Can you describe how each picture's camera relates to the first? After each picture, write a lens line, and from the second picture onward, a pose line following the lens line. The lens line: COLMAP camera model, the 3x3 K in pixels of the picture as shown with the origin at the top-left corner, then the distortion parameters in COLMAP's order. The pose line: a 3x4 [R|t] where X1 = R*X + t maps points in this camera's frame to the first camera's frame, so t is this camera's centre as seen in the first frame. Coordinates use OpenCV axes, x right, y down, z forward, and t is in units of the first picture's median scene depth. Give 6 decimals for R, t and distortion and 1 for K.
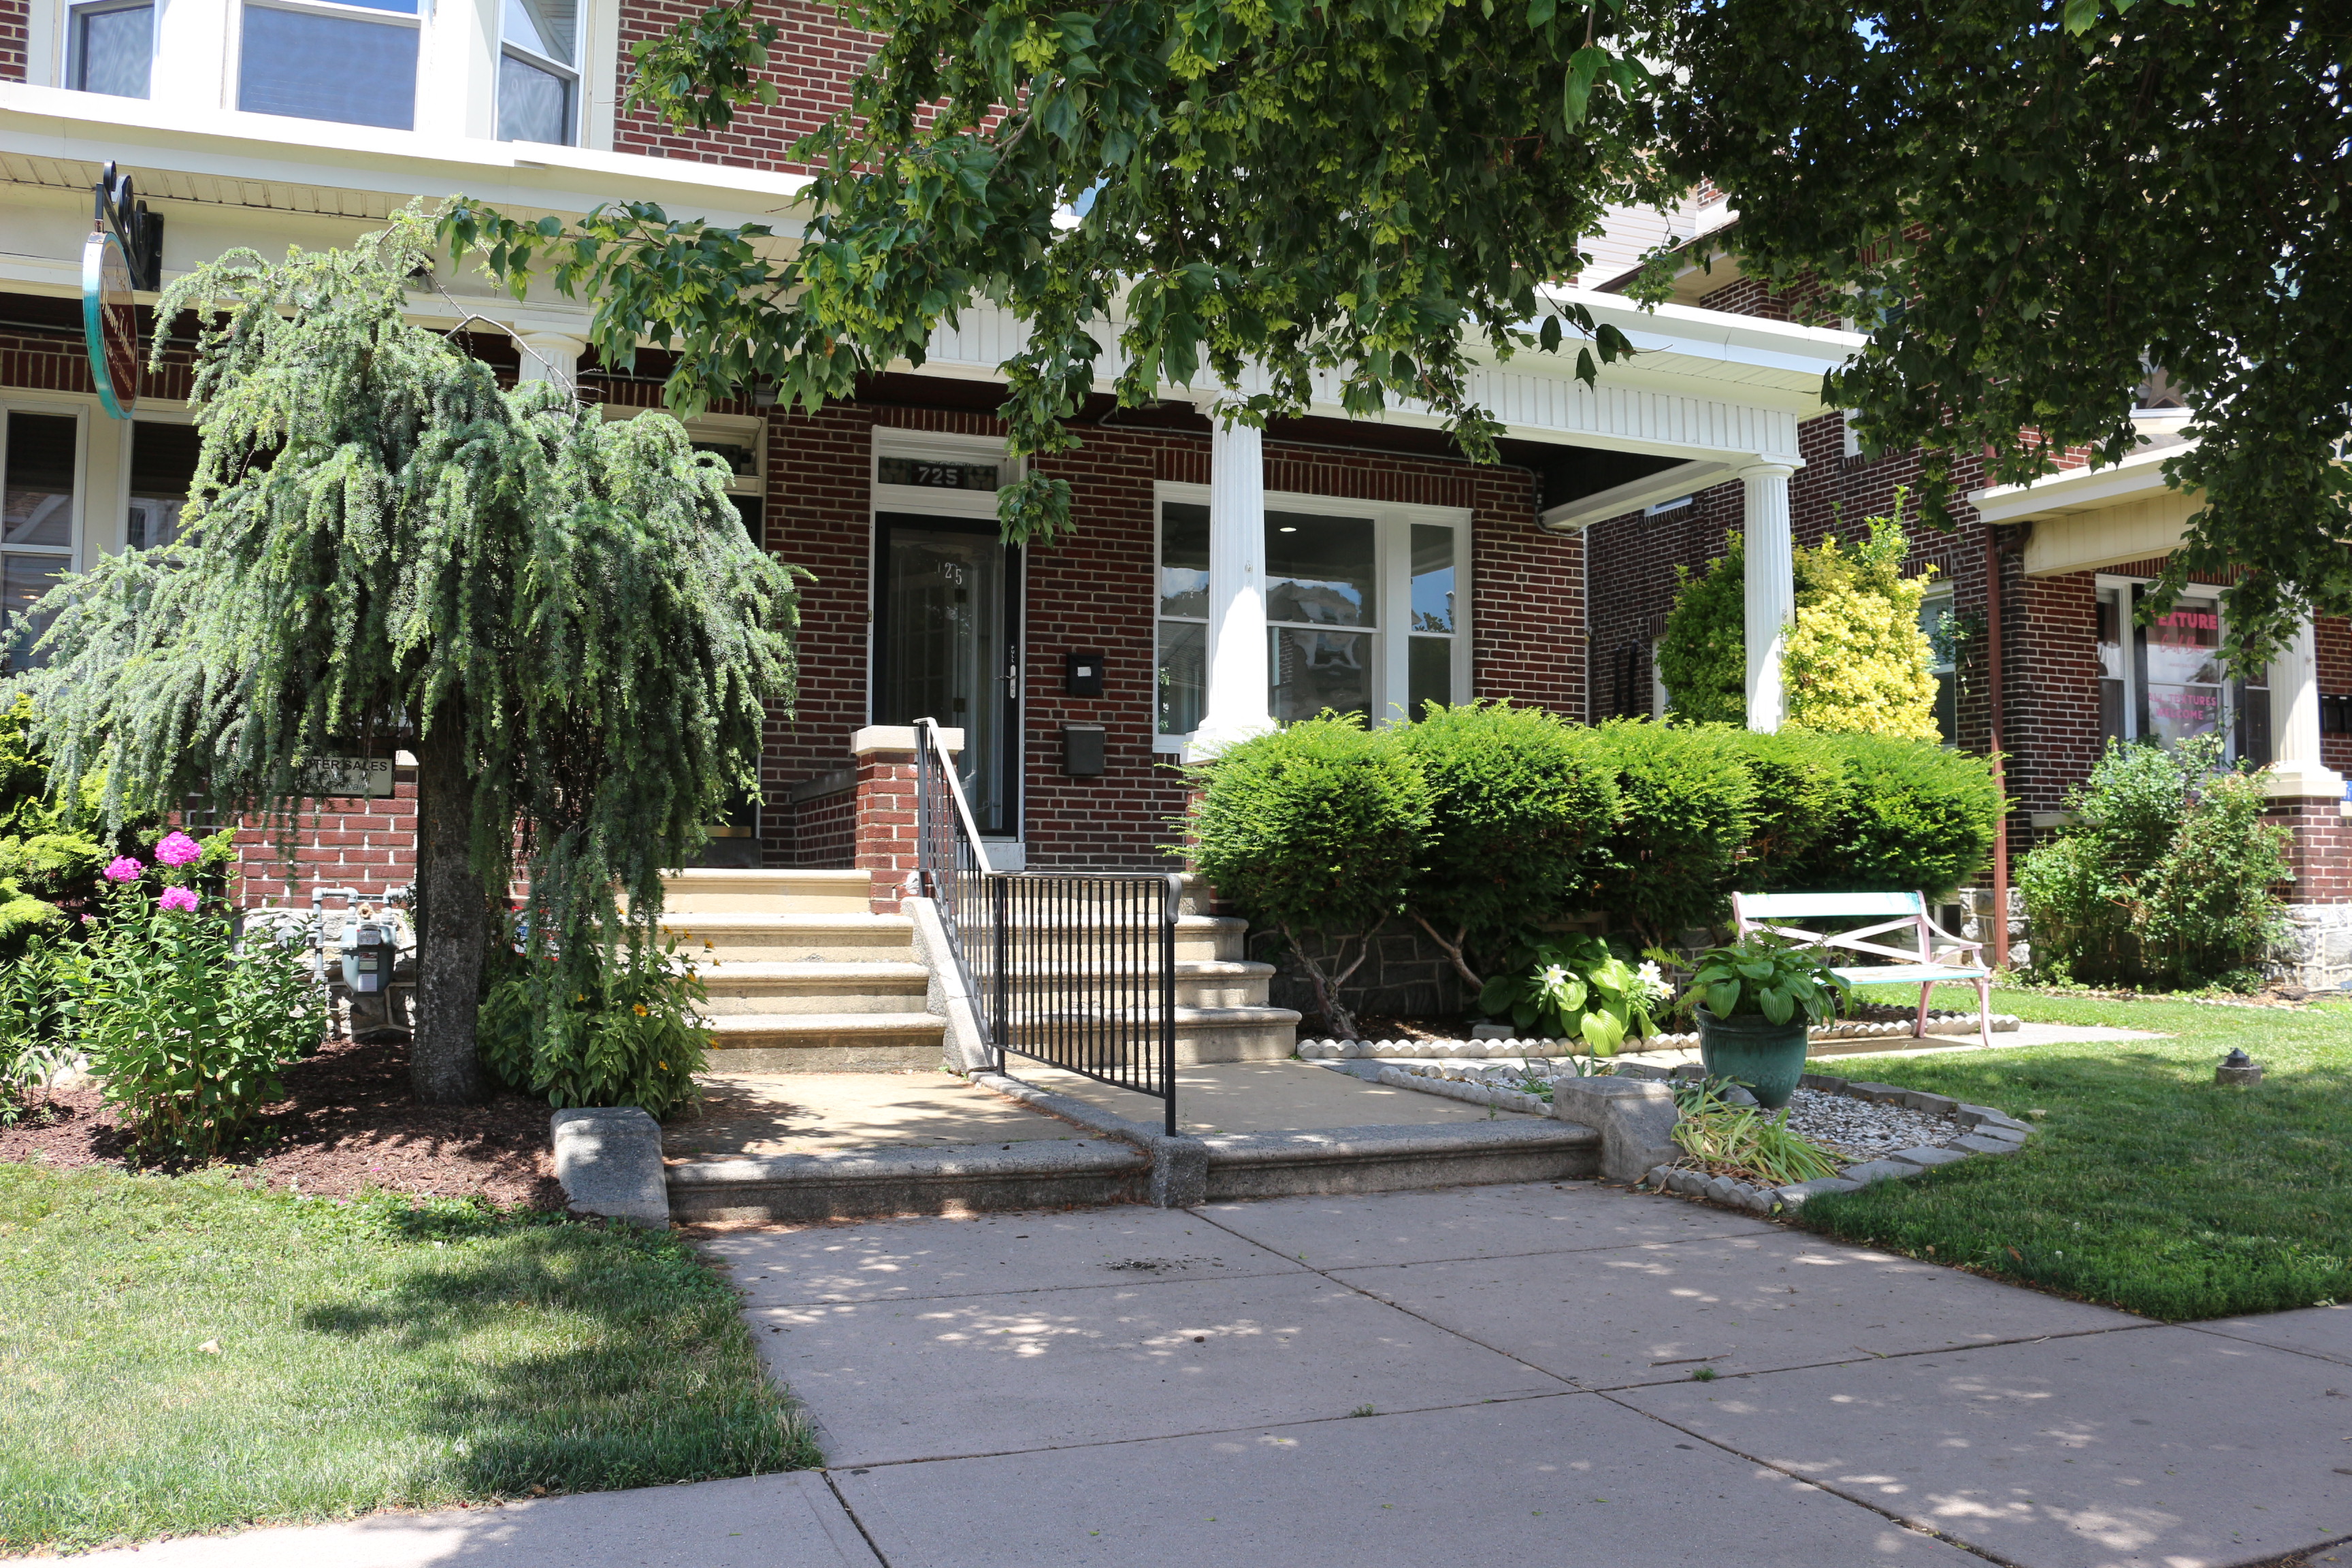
lens RADIAL K [[1938.2, 0, 1181.8], [0, 1938.2, 796.8], [0, 0, 1]] dist [-0.157174, 0.126366]
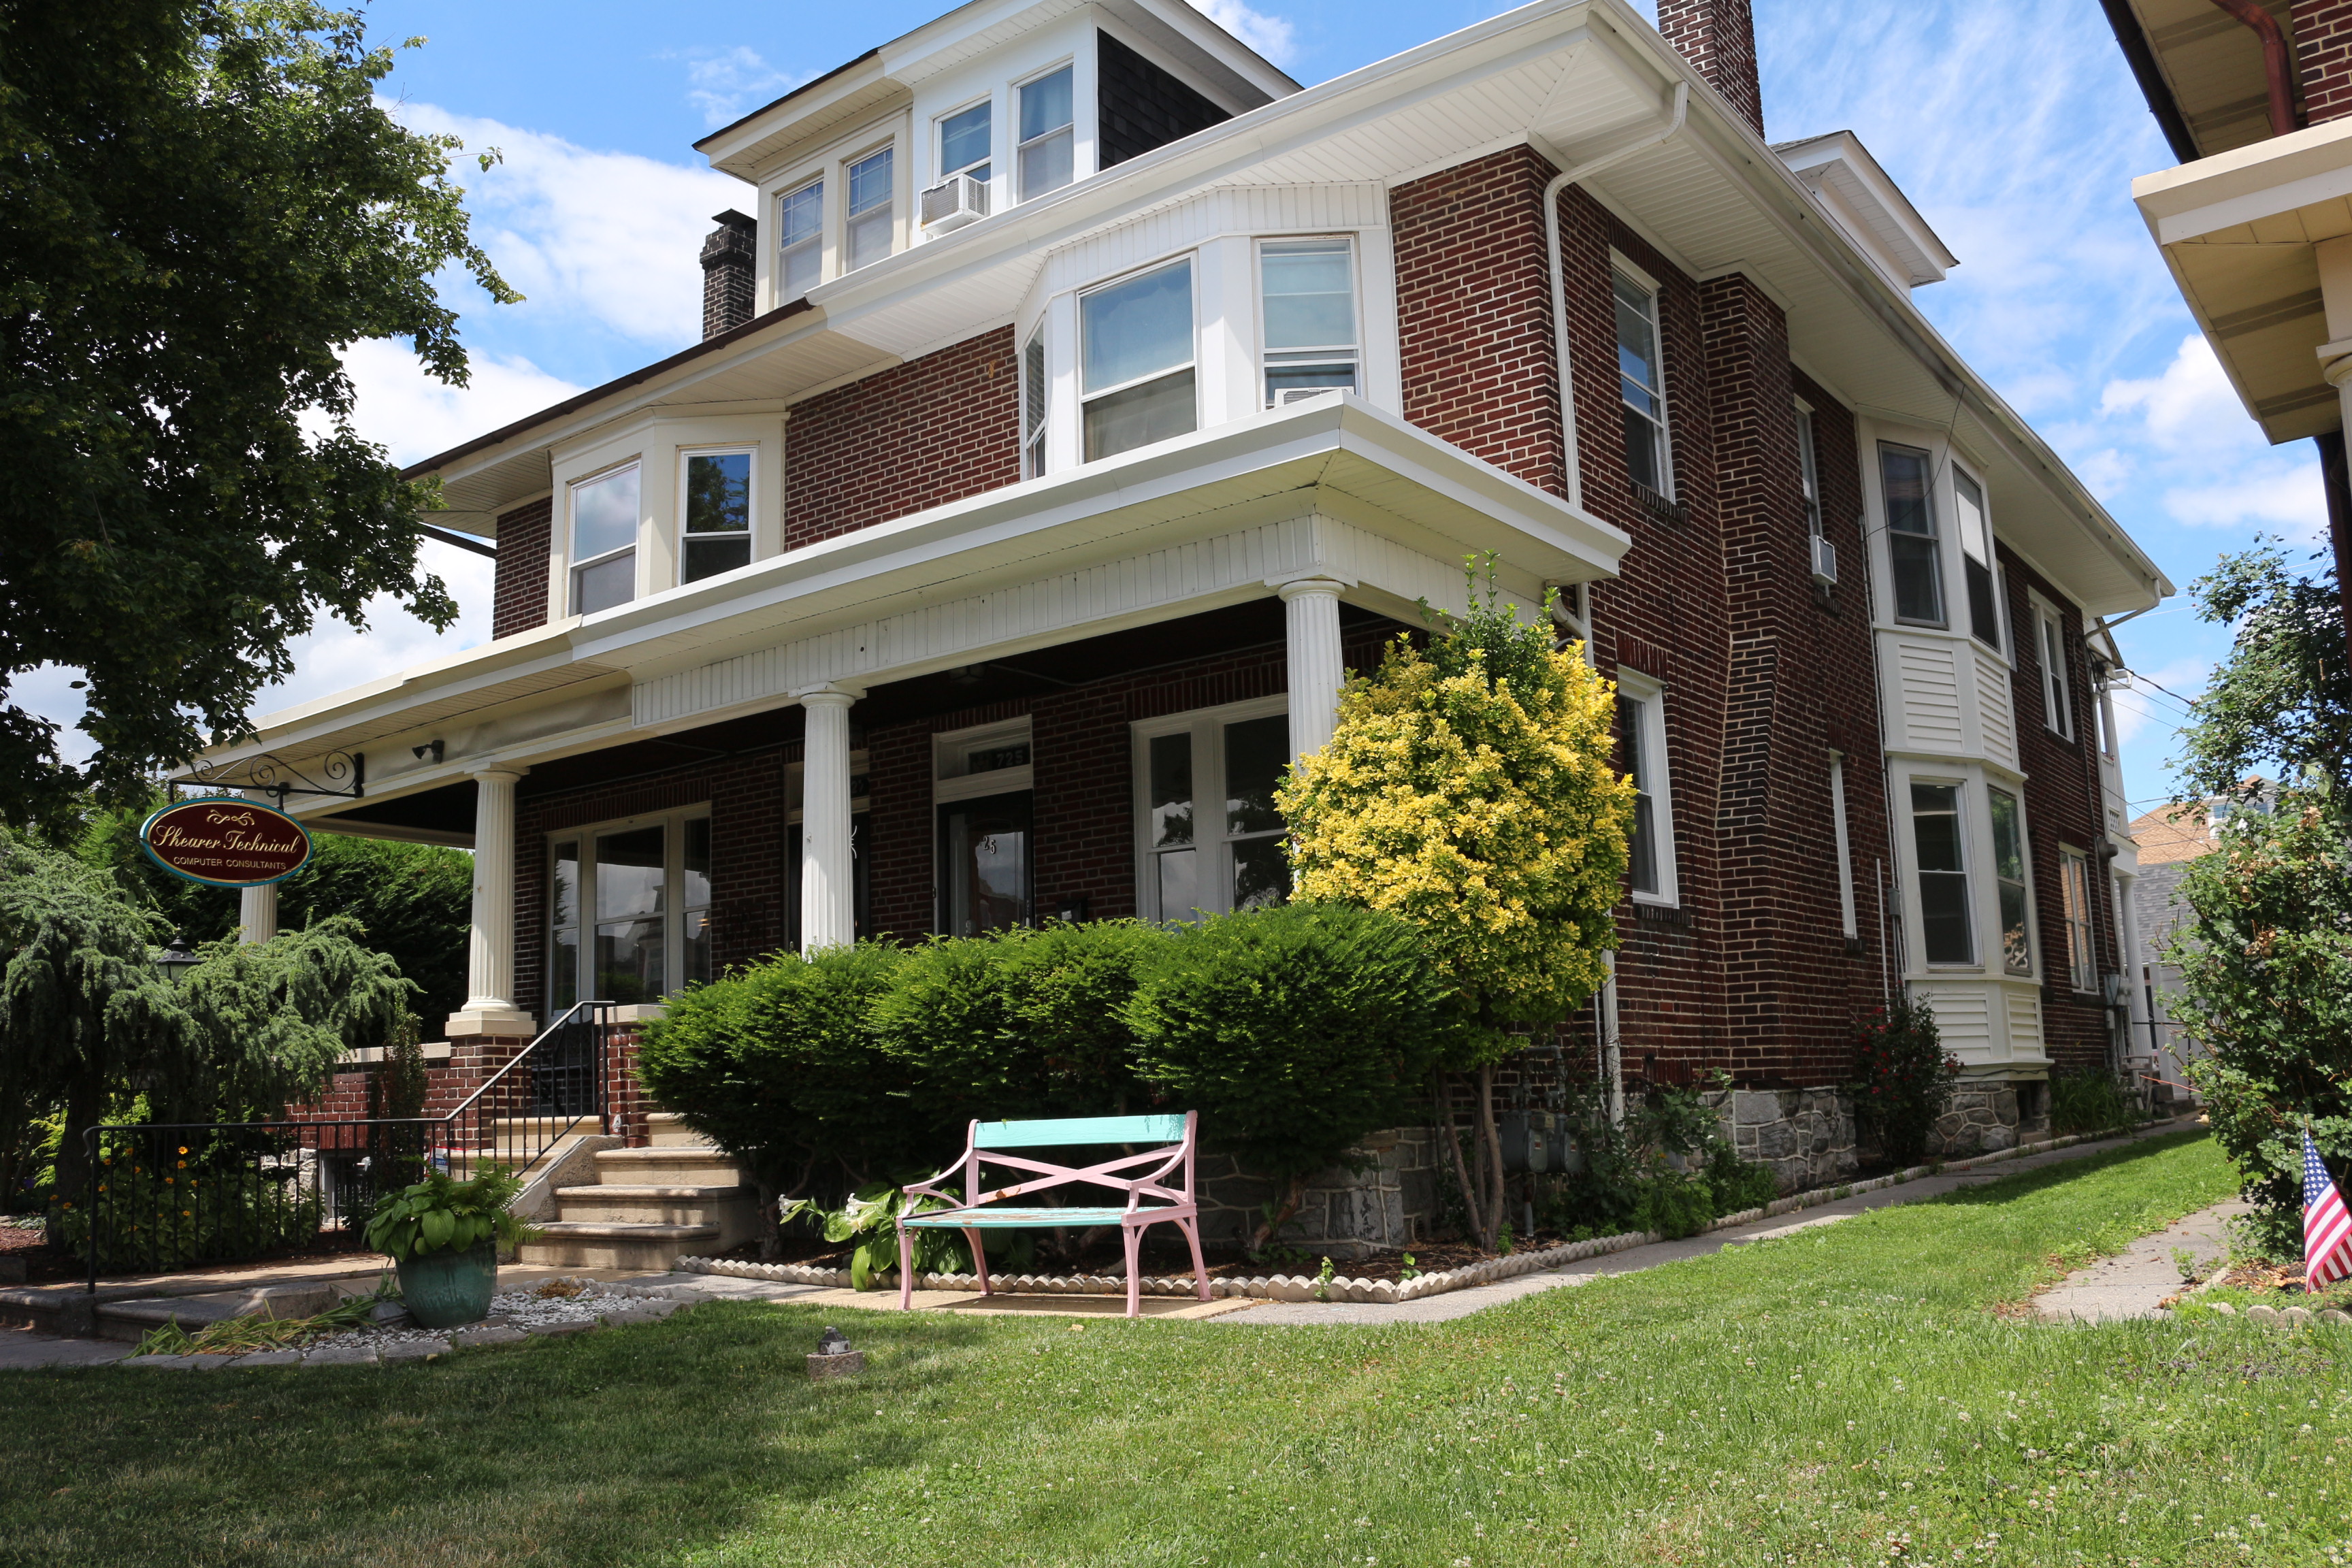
lens RADIAL K [[1938.2, 0, 1181.8], [0, 1938.2, 796.8], [0, 0, 1]] dist [-0.157174, 0.126366]
pose [[0.518524, -0.165882, -0.838818, 0.949879], [0.088389, 0.986145, -0.140379, 0.029494], [0.850482, -0.001353, 0.526002, 0.510154]]
